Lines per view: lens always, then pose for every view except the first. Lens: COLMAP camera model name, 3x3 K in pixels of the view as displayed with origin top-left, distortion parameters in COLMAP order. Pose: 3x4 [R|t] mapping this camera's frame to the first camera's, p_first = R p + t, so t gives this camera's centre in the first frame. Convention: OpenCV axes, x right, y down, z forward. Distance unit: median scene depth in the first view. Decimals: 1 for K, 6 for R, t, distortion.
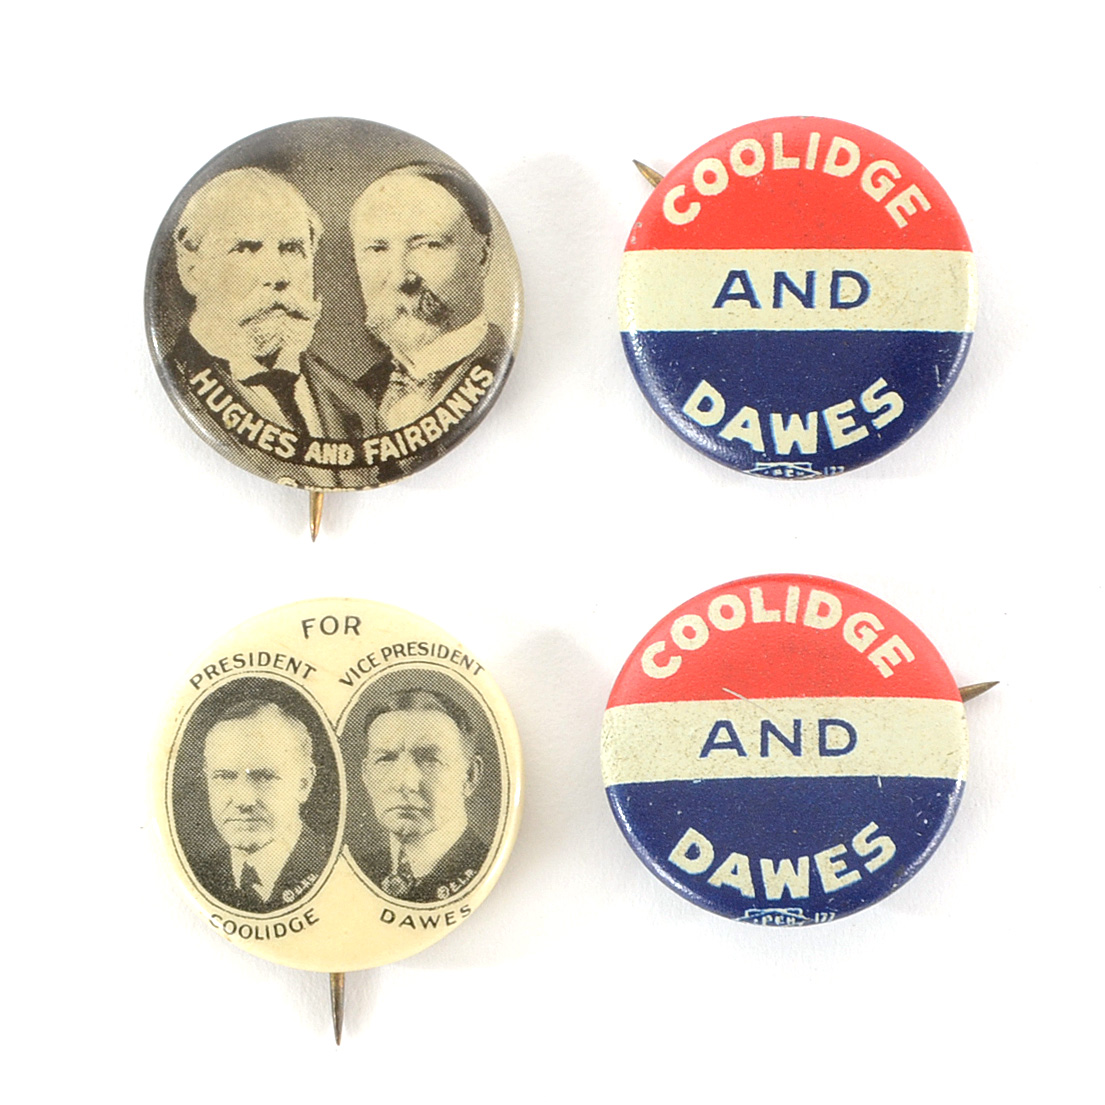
lens RADIAL K [[4826.7, 0, 554.7], [0, 4826.7, 553.7], [0, 0, 1]] dist [0.328704, 0.000000]
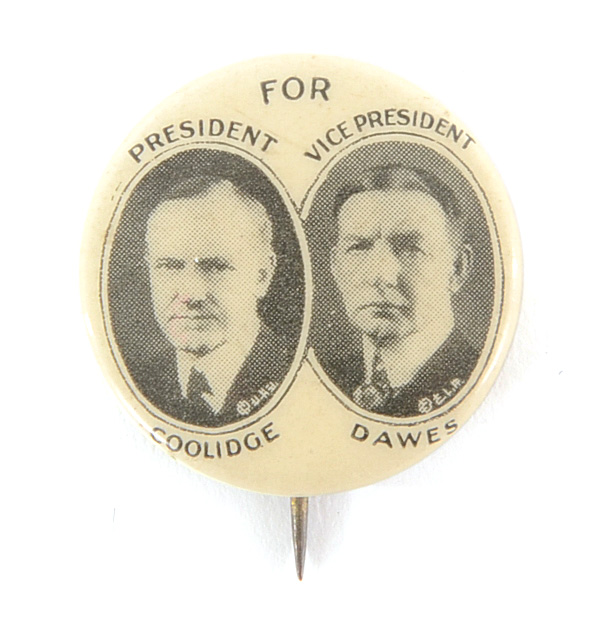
lens RADIAL K [[3445.3, 0, 300.9], [0, 3445.3, 318.9], [0, 0, 1]] dist [1.041463, 0.000000]
pose [[0.999195, 0.011896, -0.038305, -0.021779], [-0.008786, 0.996726, 0.080374, 0.006401], [0.039135, -0.079973, 0.996028, 0.395438]]
